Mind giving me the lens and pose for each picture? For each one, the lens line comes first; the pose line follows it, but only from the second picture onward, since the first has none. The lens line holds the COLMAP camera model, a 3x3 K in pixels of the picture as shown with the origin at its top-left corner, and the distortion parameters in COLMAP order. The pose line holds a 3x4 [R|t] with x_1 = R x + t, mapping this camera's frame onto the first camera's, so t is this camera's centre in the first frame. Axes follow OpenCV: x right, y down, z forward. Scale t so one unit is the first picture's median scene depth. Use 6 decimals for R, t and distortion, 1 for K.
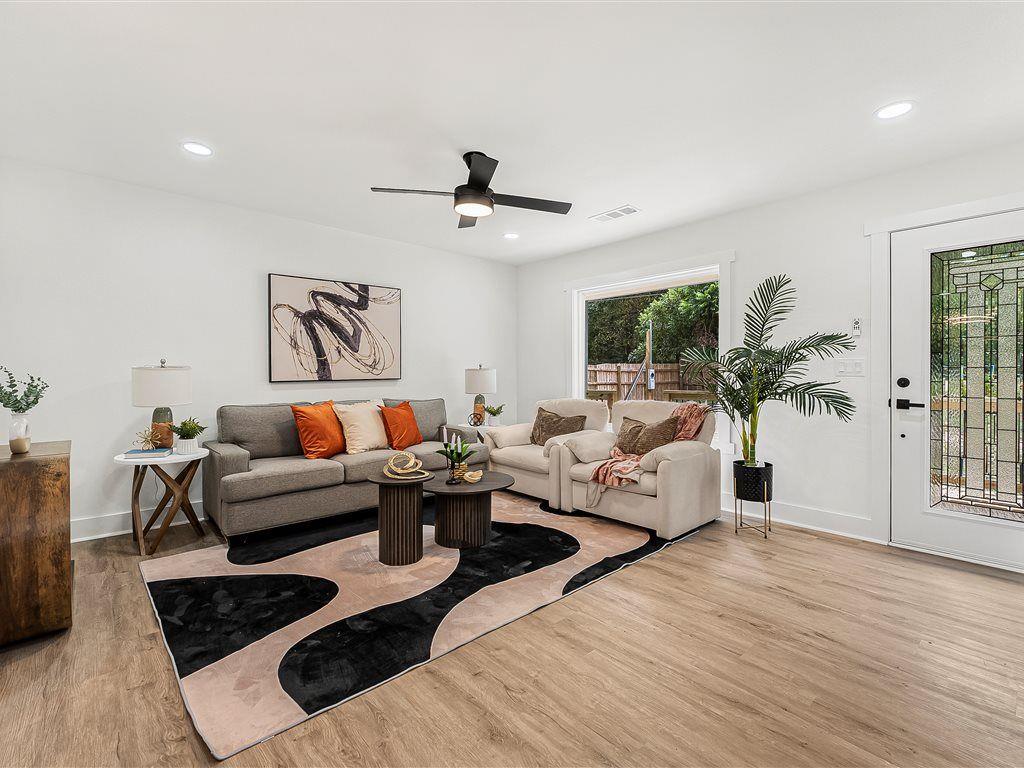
lens RADIAL K [[468.7, 0, 511.9], [0, 468.7, 378.2], [0, 0, 1]] dist [0.002103, -0.000330]
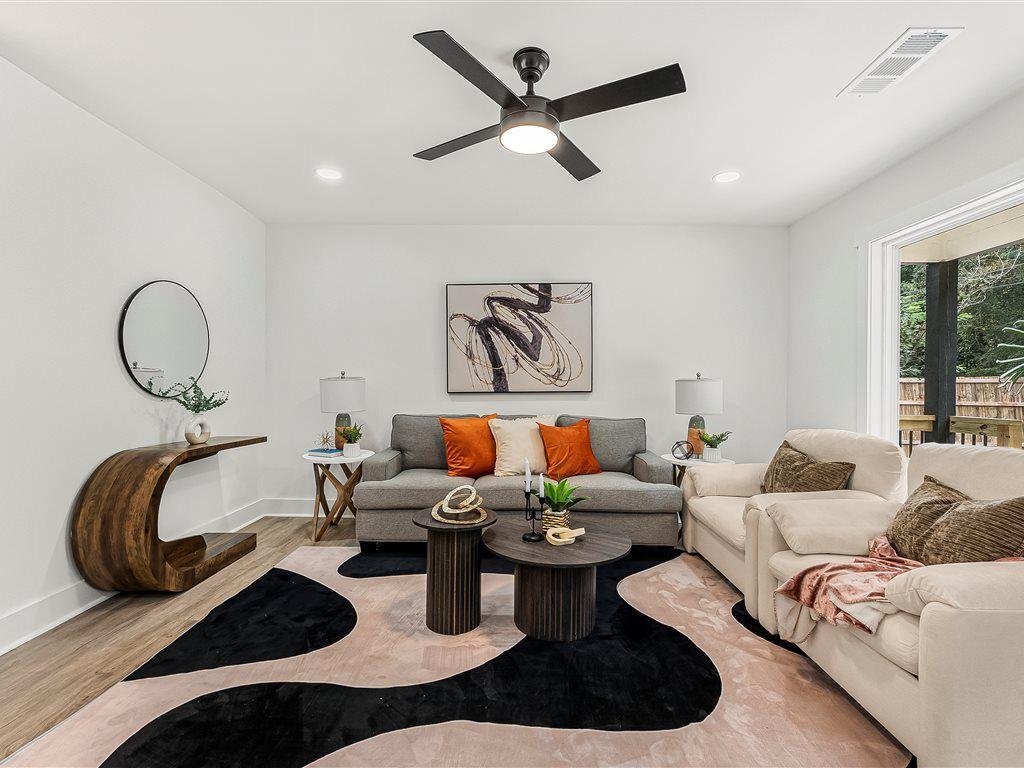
lens RADIAL K [[465.0, 0, 512.2], [0, 465.0, 389.9], [0, 0, 1]] dist [0.000057, -0.000320]
pose [[0.732640, 0.011467, -0.680520, 0.252090], [-0.013233, 0.999909, 0.002603, -0.002446], [0.680488, 0.007098, 0.732725, 0.353323]]
